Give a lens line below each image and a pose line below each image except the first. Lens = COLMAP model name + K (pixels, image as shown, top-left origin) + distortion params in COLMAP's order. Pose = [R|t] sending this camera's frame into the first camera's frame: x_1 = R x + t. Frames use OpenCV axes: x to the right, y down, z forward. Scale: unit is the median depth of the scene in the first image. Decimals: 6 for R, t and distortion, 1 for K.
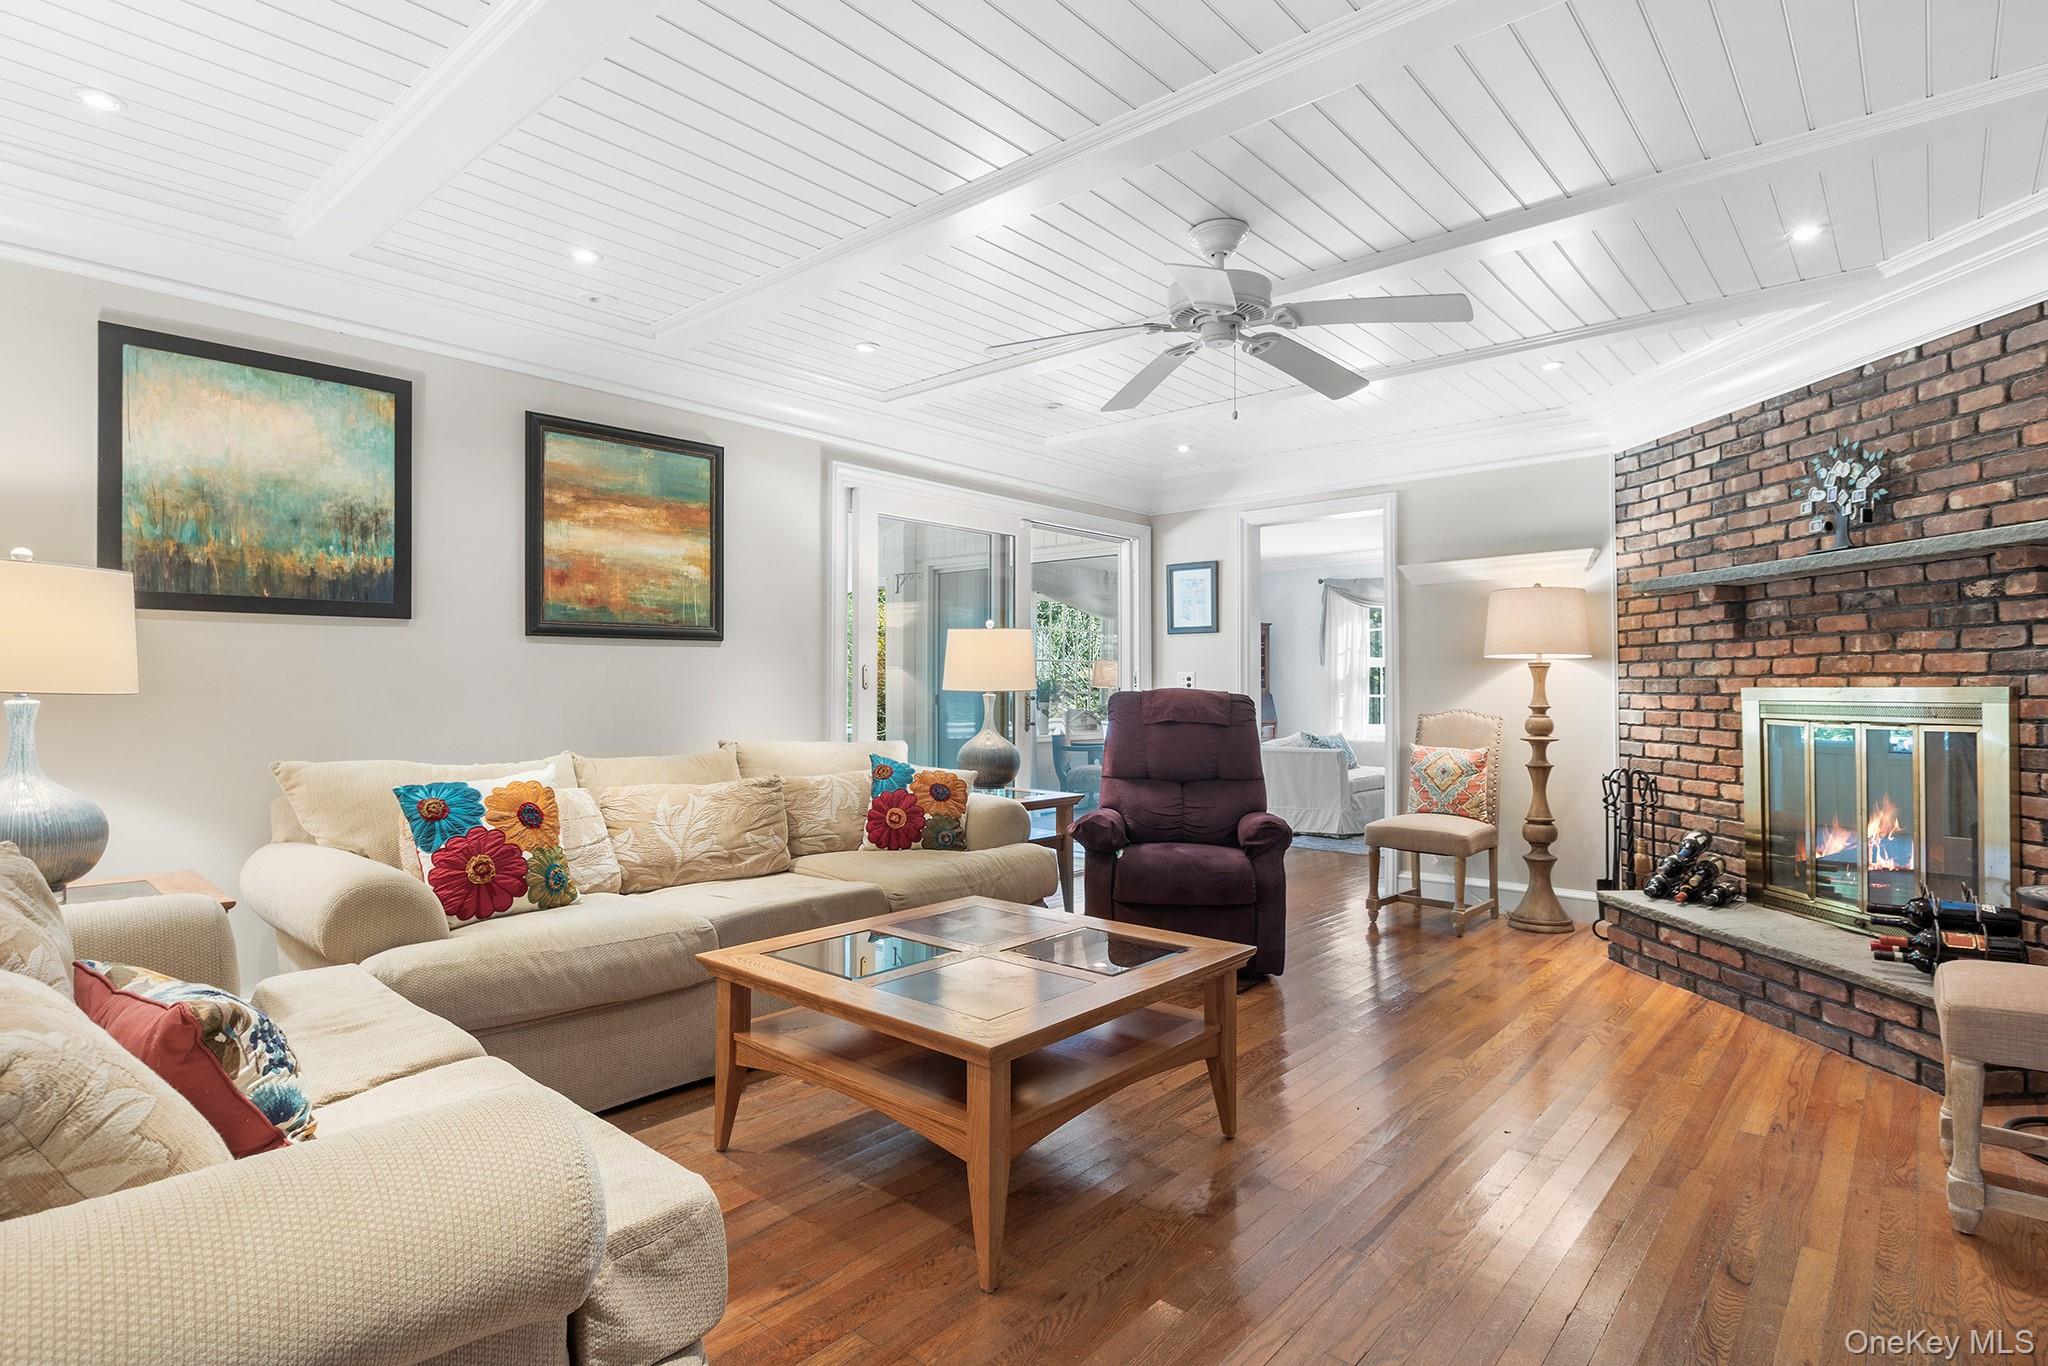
lens RADIAL K [[1038.7, 0, 1021.4], [0, 1038.7, 678.5], [0, 0, 1]] dist [0.003935, 0.000807]
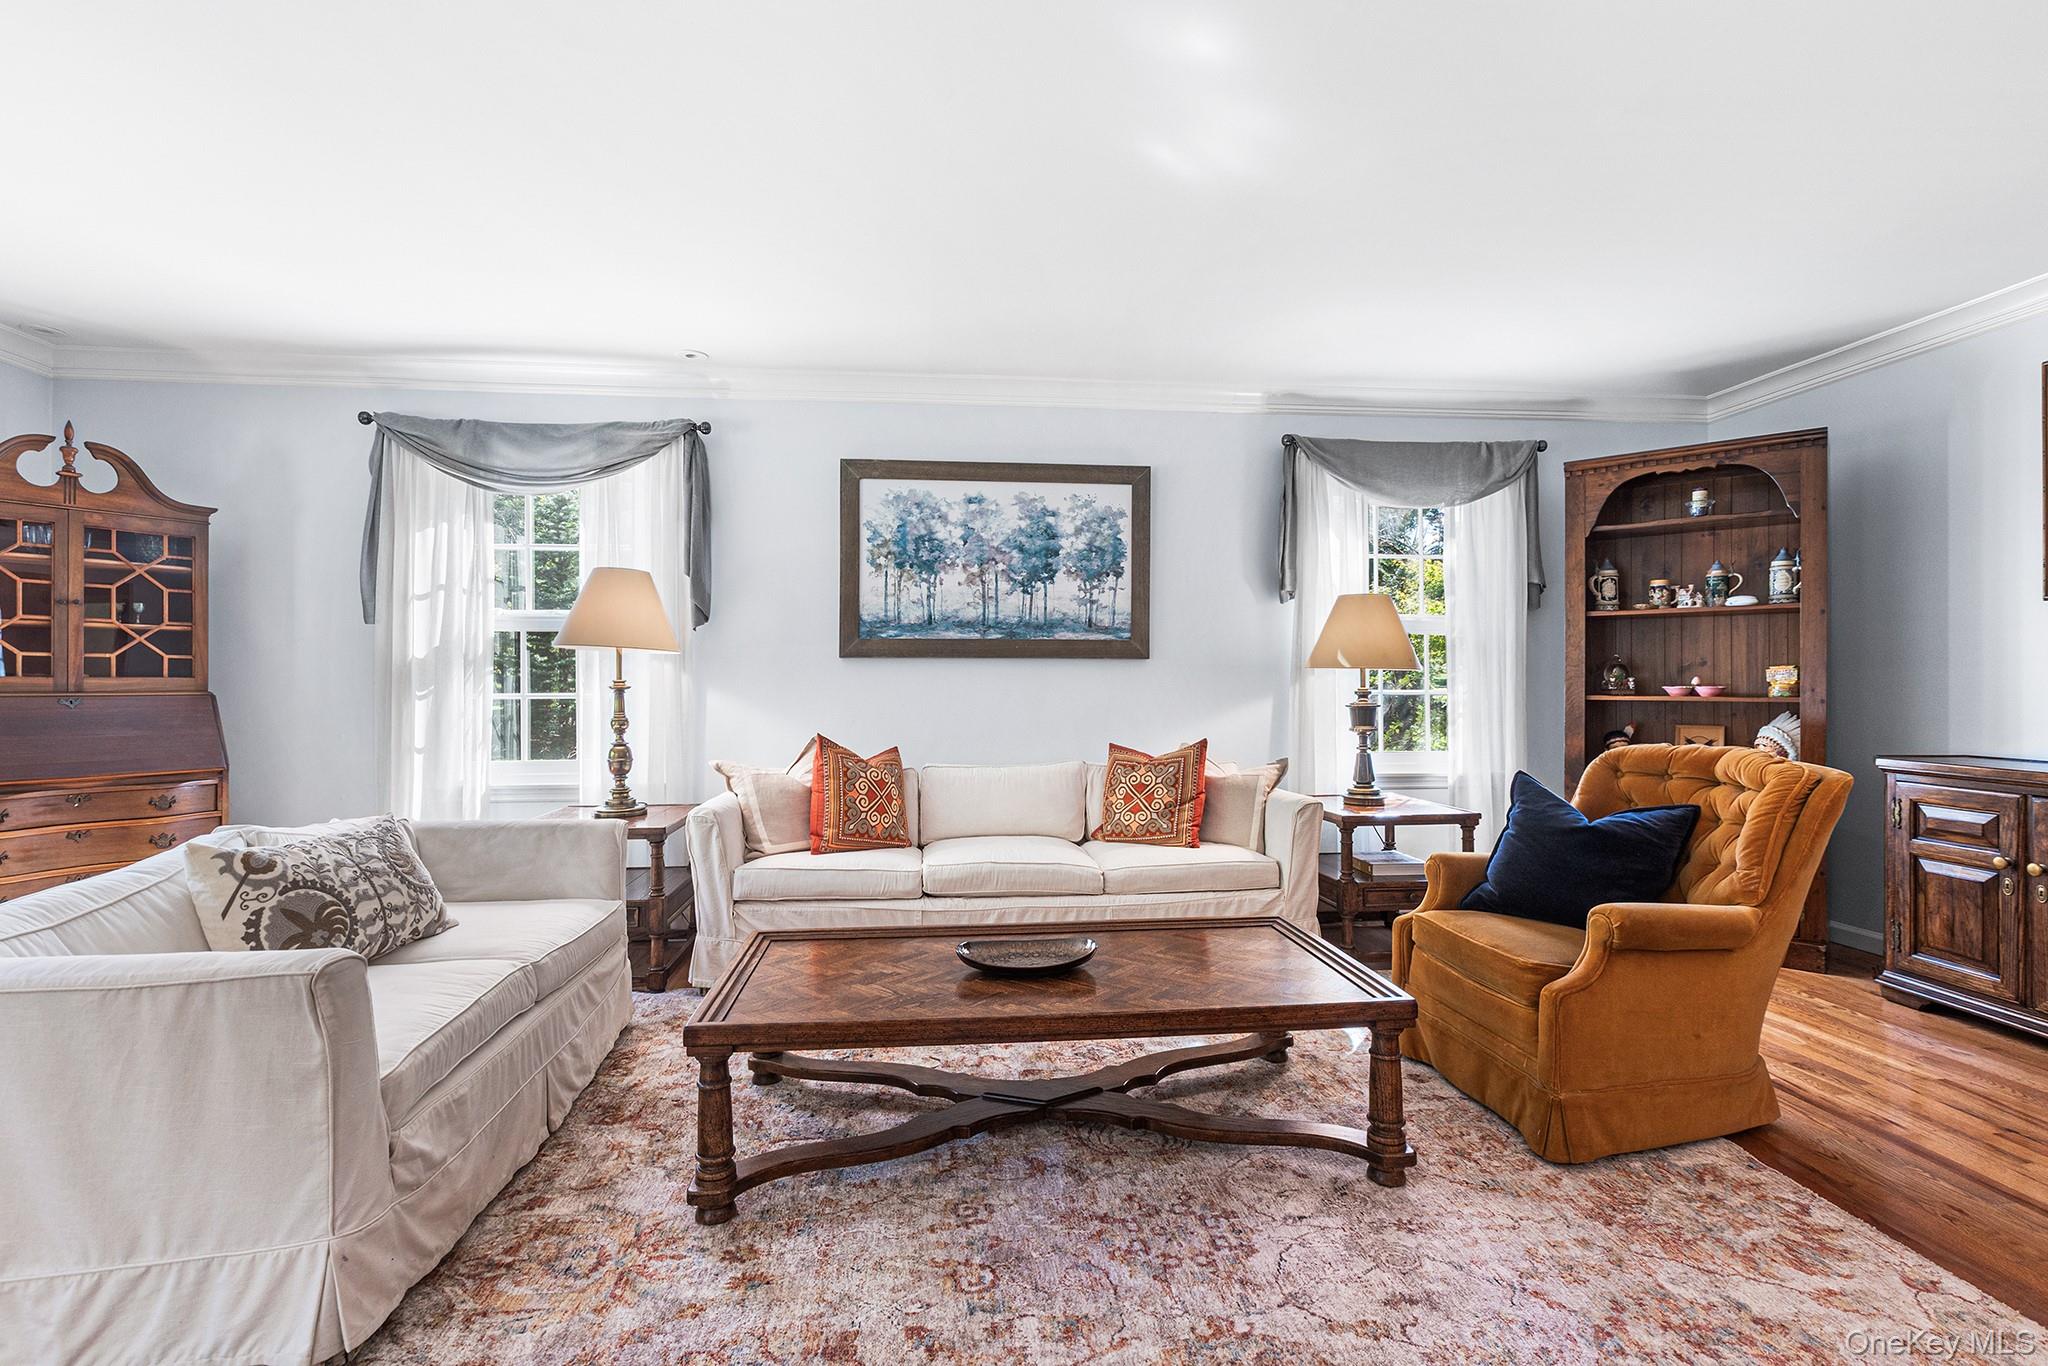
lens RADIAL K [[940.5, 0, 1023.2], [0, 940.5, 677.3], [0, 0, 1]] dist [-0.000327, 0.000432]
pose [[0.683174, 0.003970, 0.730245, 0.526237], [-0.005040, 0.999987, -0.000721, 0.020619], [-0.730238, -0.003188, 0.683186, 1.506919]]
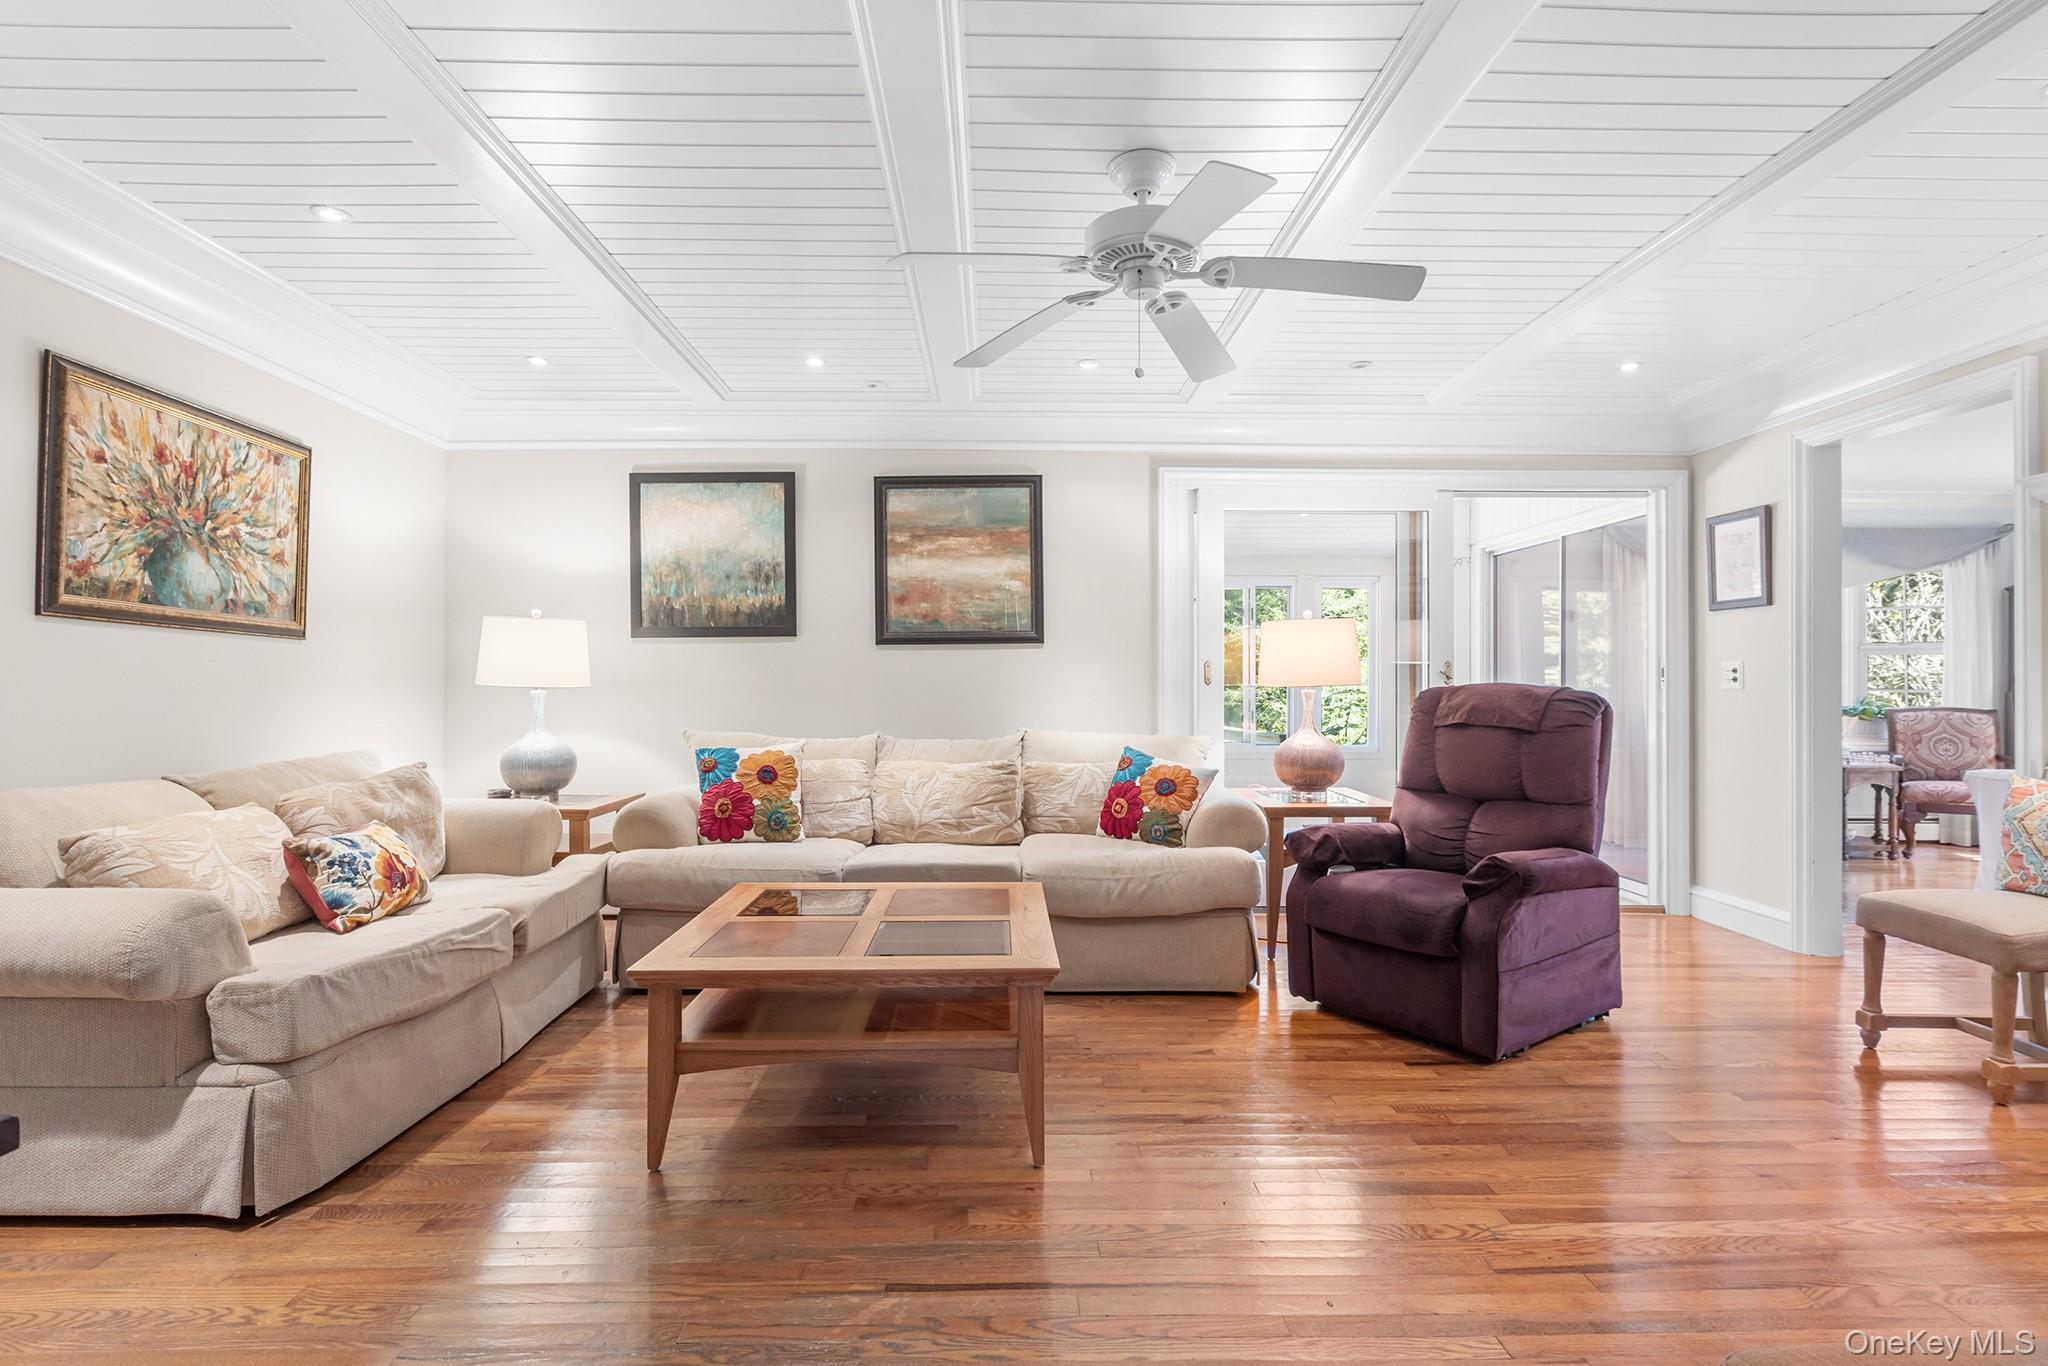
lens RADIAL K [[987.4, 0, 1018.9], [0, 987.4, 686.4], [0, 0, 1]] dist [-0.001401, 0.000017]
pose [[0.675594, 0.000389, -0.737274, 0.559954], [0.007848, 0.999939, 0.007718, 0.003740], [0.737232, -0.011000, 0.675550, 0.265266]]
